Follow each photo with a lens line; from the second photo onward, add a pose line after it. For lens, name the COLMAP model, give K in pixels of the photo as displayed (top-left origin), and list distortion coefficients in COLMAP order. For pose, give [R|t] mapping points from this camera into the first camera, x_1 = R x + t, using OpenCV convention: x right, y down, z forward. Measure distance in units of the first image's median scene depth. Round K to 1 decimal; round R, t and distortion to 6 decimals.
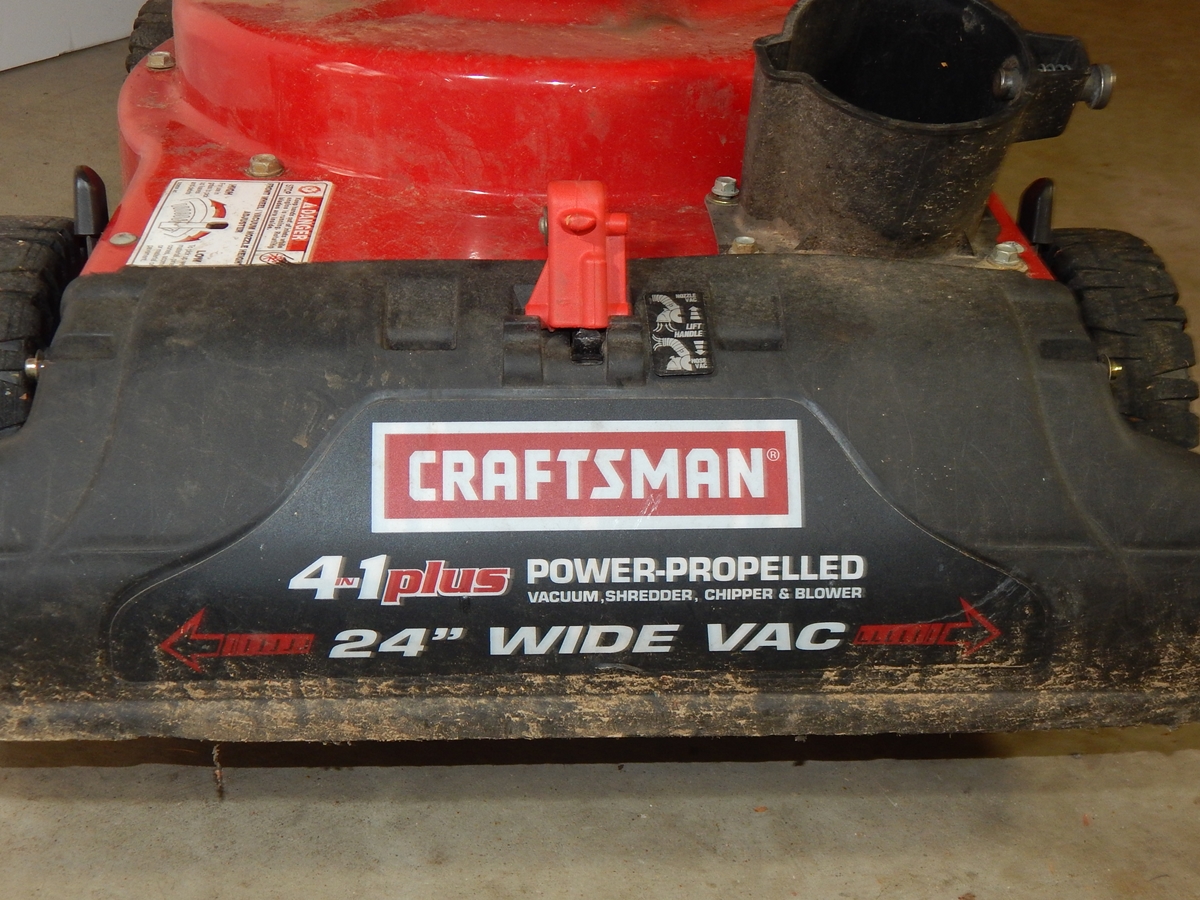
lens RADIAL K [[1453.6, 0, 600.0], [0, 1453.6, 450.0], [0, 0, 1]] dist [0.007187, -0.025495]
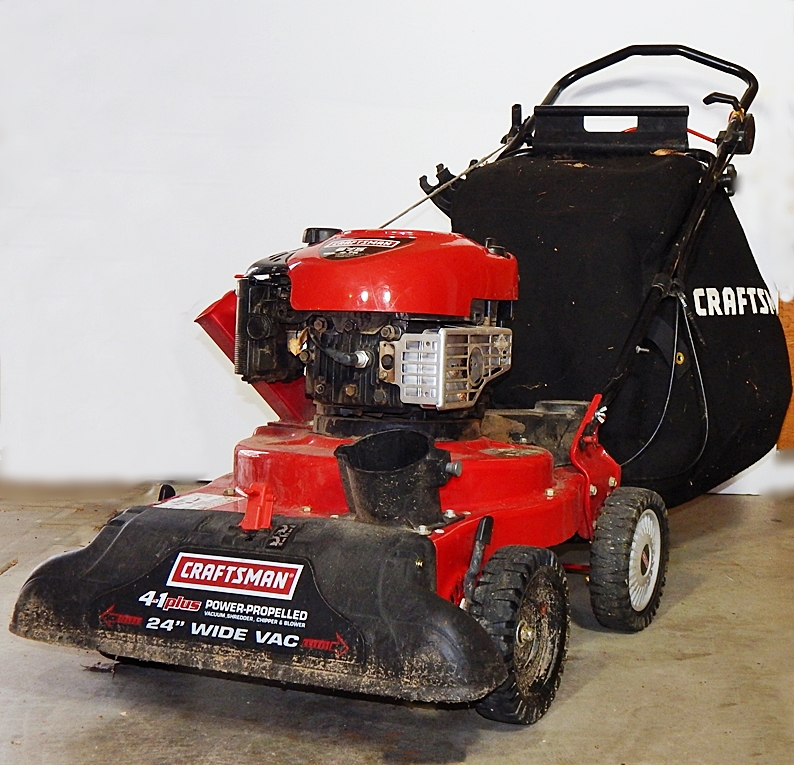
lens RADIAL K [[1148.4, 0, 397.0], [0, 1148.4, 382.5], [0, 0, 1]] dist [-0.011362, -0.015116]
pose [[0.900312, 0.025385, -0.434504, 1.273500], [-0.204411, 0.906013, -0.370616, 0.452037], [0.384259, 0.422487, 0.820884, -0.924871]]
